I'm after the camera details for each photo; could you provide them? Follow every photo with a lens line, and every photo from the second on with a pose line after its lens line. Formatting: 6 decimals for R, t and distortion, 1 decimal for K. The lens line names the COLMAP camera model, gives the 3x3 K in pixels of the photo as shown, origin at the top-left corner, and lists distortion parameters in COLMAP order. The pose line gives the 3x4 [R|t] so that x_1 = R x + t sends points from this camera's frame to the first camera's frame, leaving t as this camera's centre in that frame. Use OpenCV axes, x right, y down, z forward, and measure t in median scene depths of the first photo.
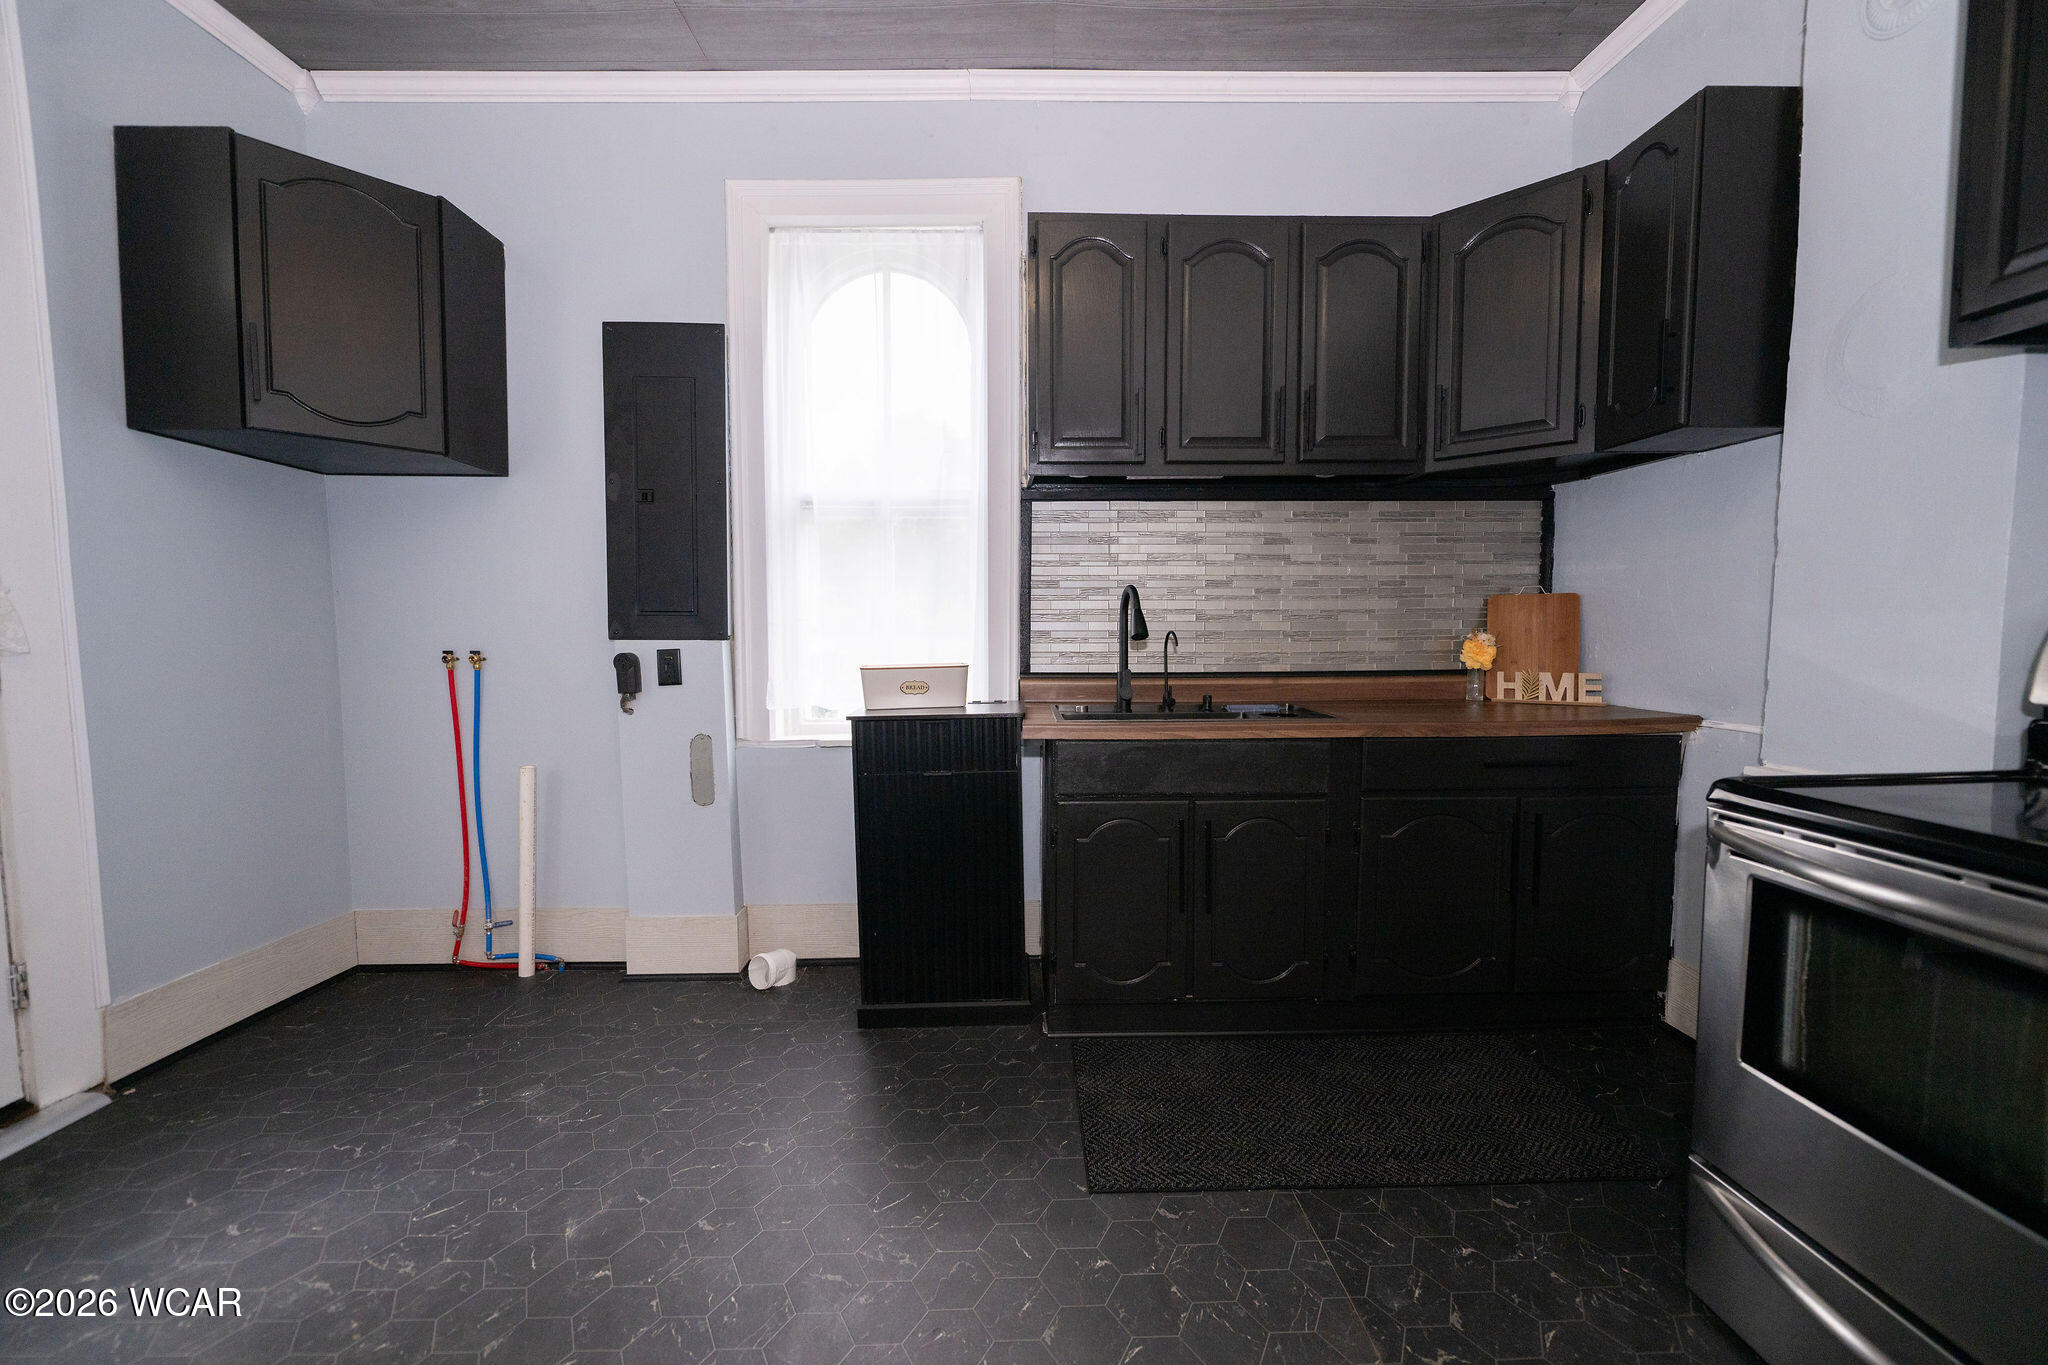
lens RADIAL K [[829.5, 0, 1024.1], [0, 829.5, 673.3], [0, 0, 1]] dist [0.015022, 0.000007]
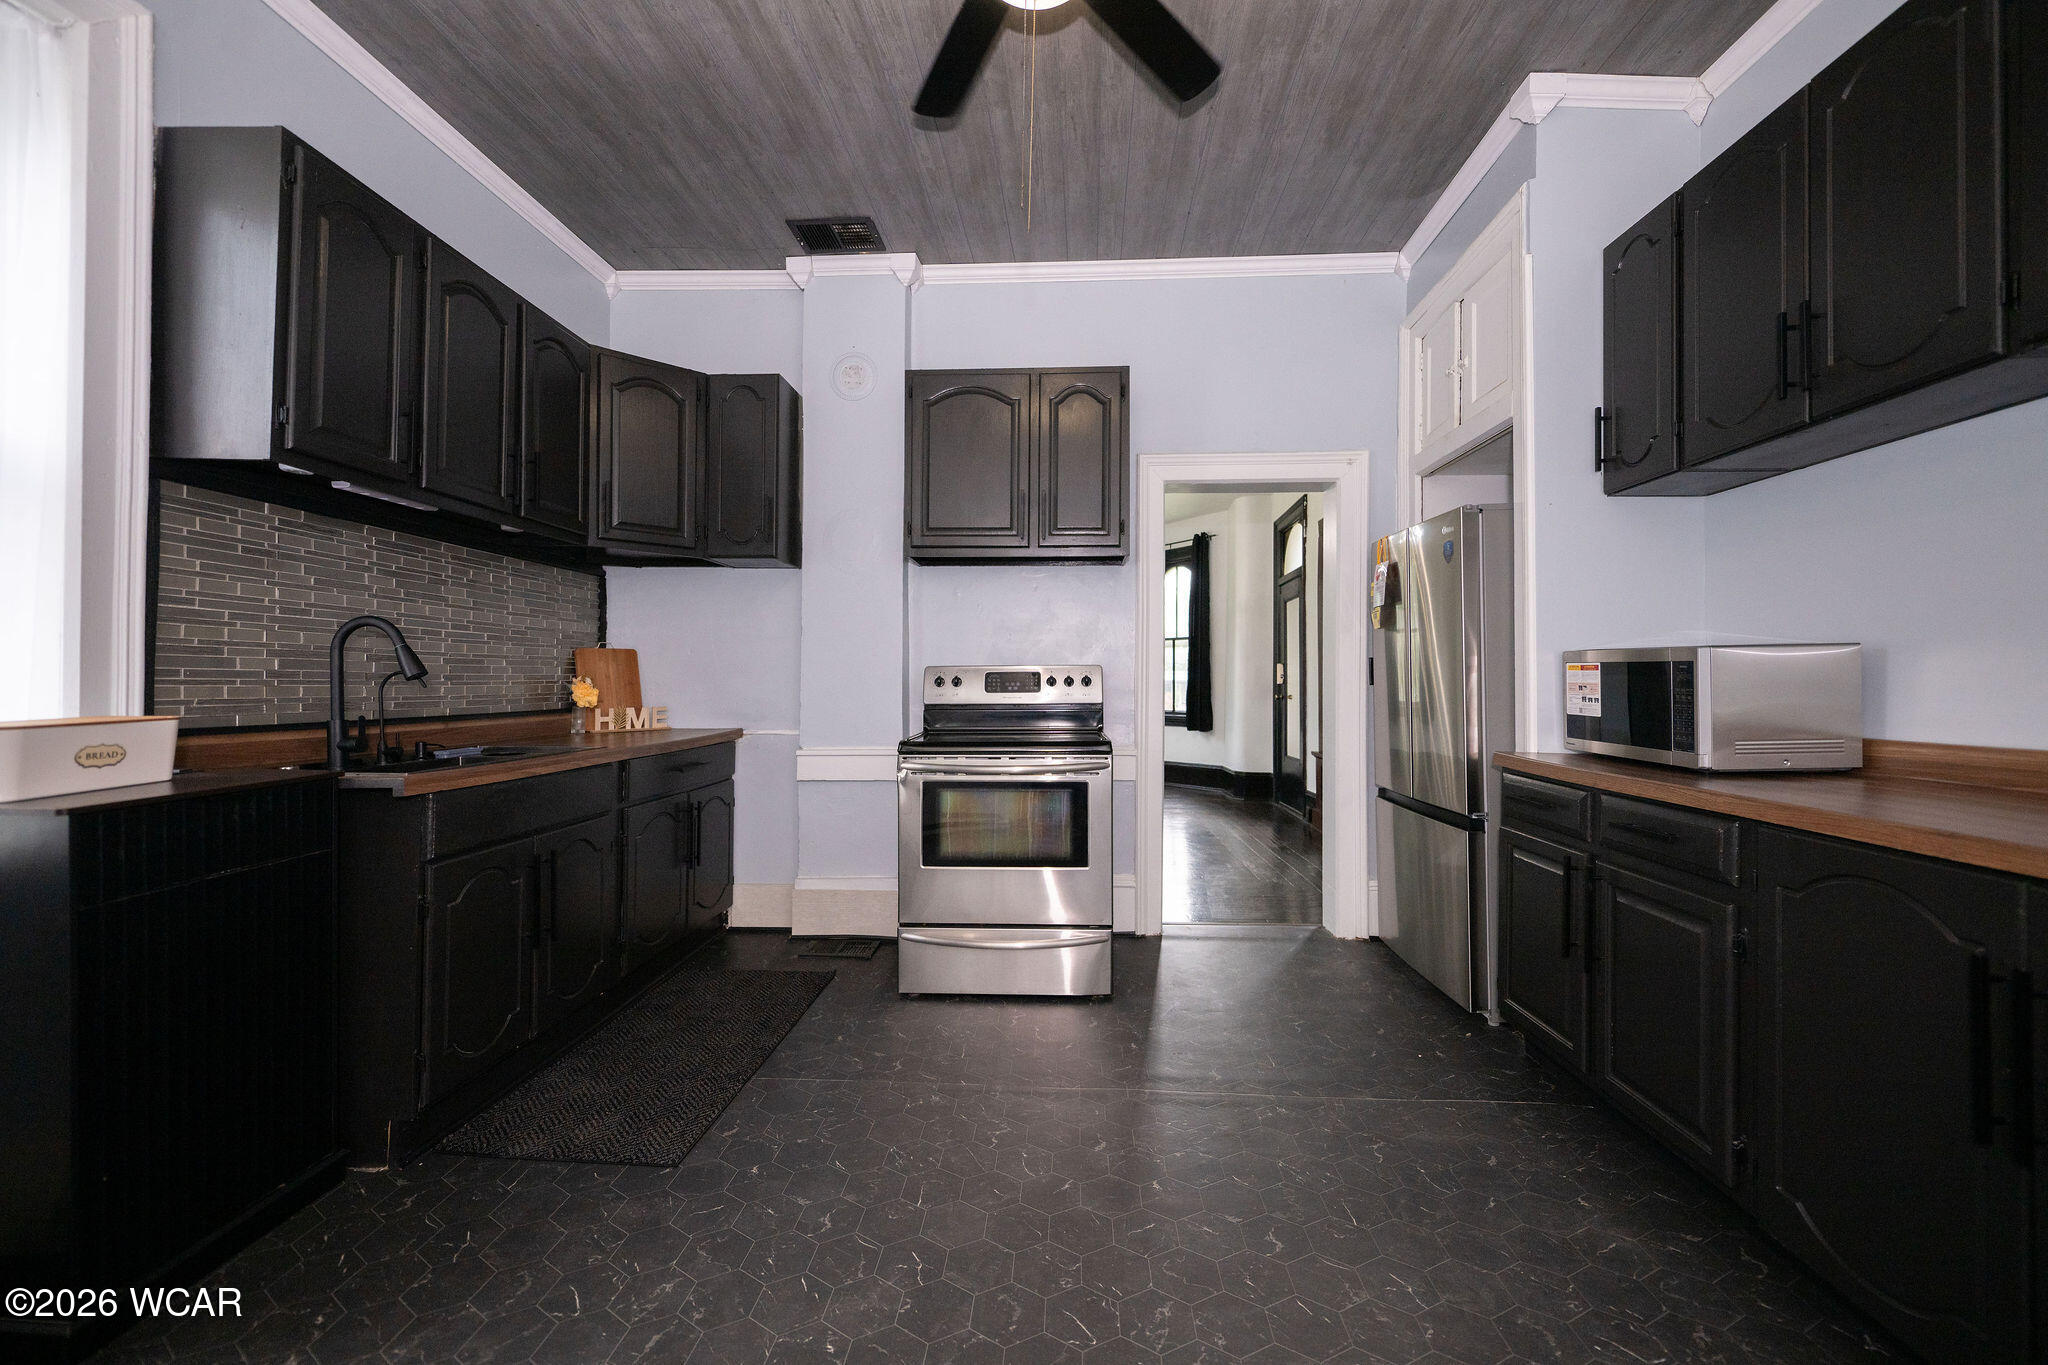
lens RADIAL K [[829.5, 0, 1024.1], [0, 829.5, 673.3], [0, 0, 1]] dist [0.015022, 0.000007]
pose [[0.088926, 0.015777, 0.995913, -0.628473], [0.057314, 0.998137, -0.020930, 0.007940], [-0.994388, 0.058941, 0.087856, 0.249087]]
